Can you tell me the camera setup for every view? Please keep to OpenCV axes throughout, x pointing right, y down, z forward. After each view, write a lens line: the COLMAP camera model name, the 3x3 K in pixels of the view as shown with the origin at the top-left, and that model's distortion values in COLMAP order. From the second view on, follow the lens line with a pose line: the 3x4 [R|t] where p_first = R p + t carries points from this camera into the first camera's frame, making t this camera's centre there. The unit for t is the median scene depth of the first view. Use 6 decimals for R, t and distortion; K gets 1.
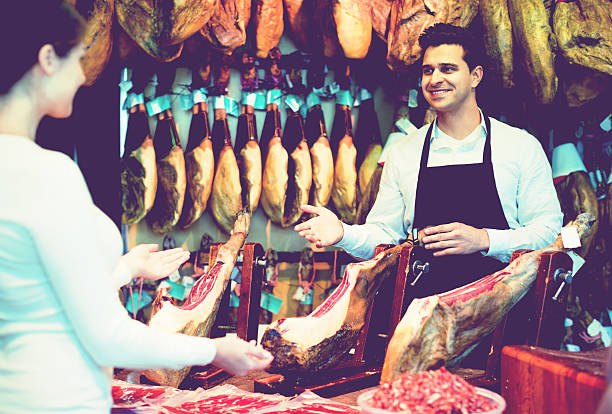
lens RADIAL K [[896.5, 0, 306.0], [0, 896.5, 207.0], [0, 0, 1]] dist [-0.152698, 0.100367]
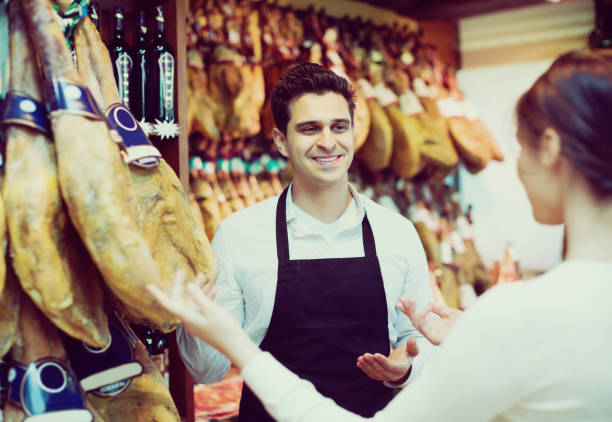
lens RADIAL K [[914.0, 0, 306.0], [0, 914.0, 211.0], [0, 0, 1]] dist [-0.165558, 0.144484]
pose [[0.715459, -0.013890, 0.698516, -1.068764], [0.019752, 0.999805, -0.000349, -0.050790], [-0.698375, 0.014047, 0.715594, -0.126318]]
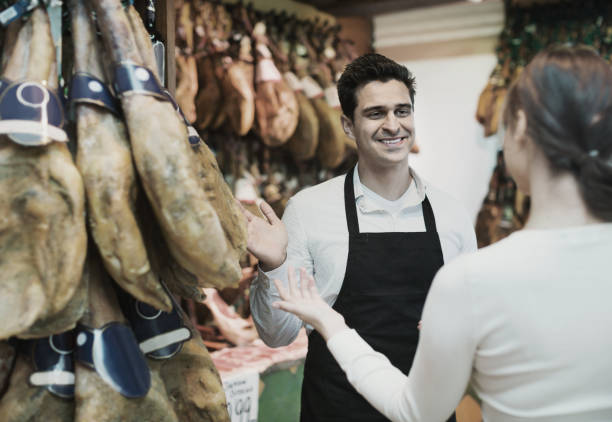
lens RADIAL K [[914.0, 0, 306.0], [0, 914.0, 211.0], [0, 0, 1]] dist [-0.165558, 0.144484]
pose [[0.616509, -0.017241, 0.787159, -1.169180], [0.017688, 0.999811, 0.008046, -0.041295], [-0.787149, 0.008963, 0.616697, -0.091069]]
